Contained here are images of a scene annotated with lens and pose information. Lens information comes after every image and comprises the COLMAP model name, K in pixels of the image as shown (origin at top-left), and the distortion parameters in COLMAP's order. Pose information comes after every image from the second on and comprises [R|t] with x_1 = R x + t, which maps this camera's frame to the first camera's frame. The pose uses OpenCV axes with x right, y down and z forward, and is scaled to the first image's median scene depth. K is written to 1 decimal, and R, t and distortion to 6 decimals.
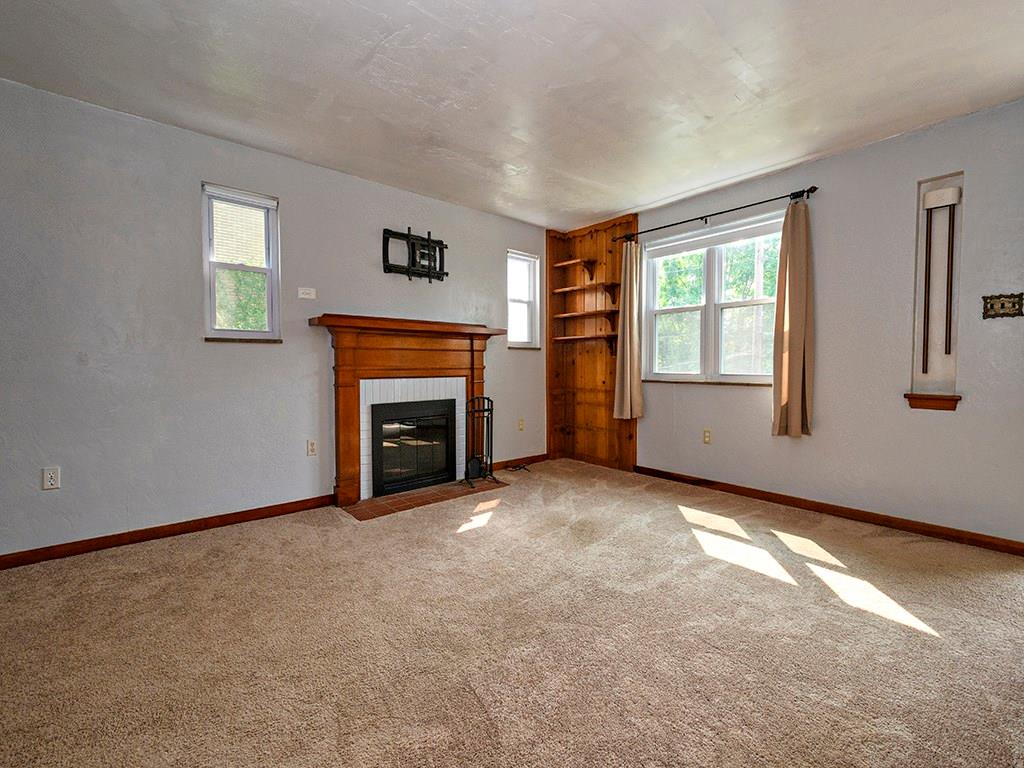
lens RADIAL K [[442.5, 0, 513.7], [0, 442.5, 375.8], [0, 0, 1]] dist [0.017187, 0.000122]
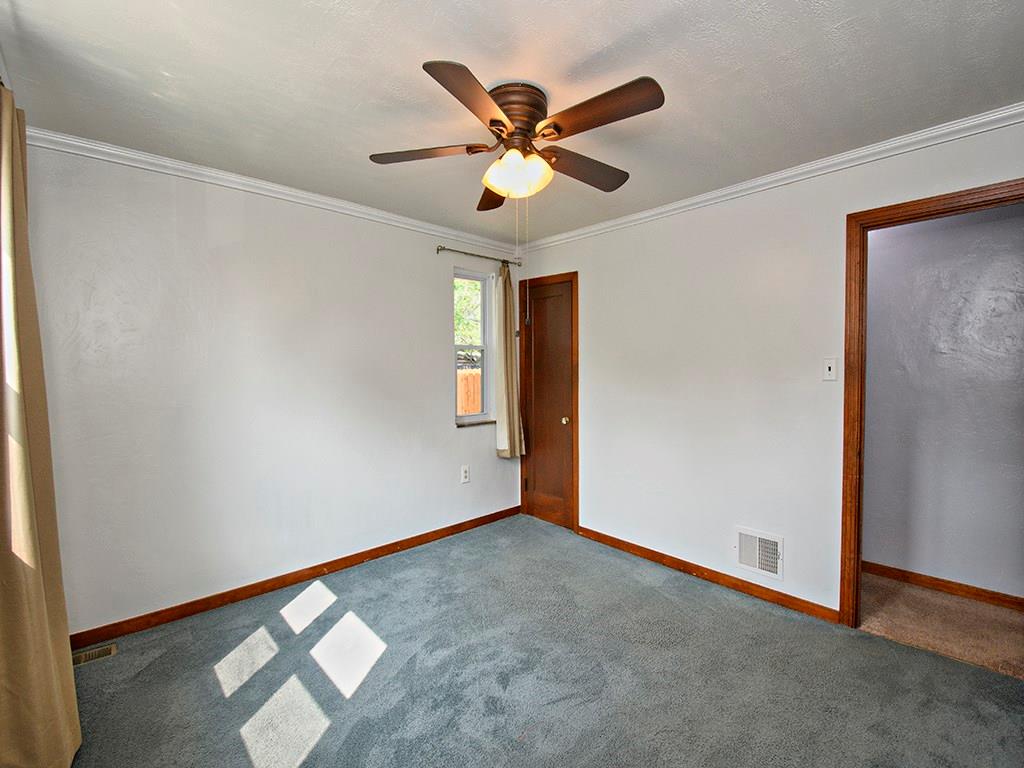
lens RADIAL K [[452.0, 0, 493.2], [0, 452.0, 379.1], [0, 0, 1]] dist [-0.001864, -0.000269]
pose [[-0.999947, 0.003591, -0.009657, 0.162499], [0.003136, 0.998905, 0.046684, -0.114801], [0.009814, 0.046651, -0.998863, 1.313987]]
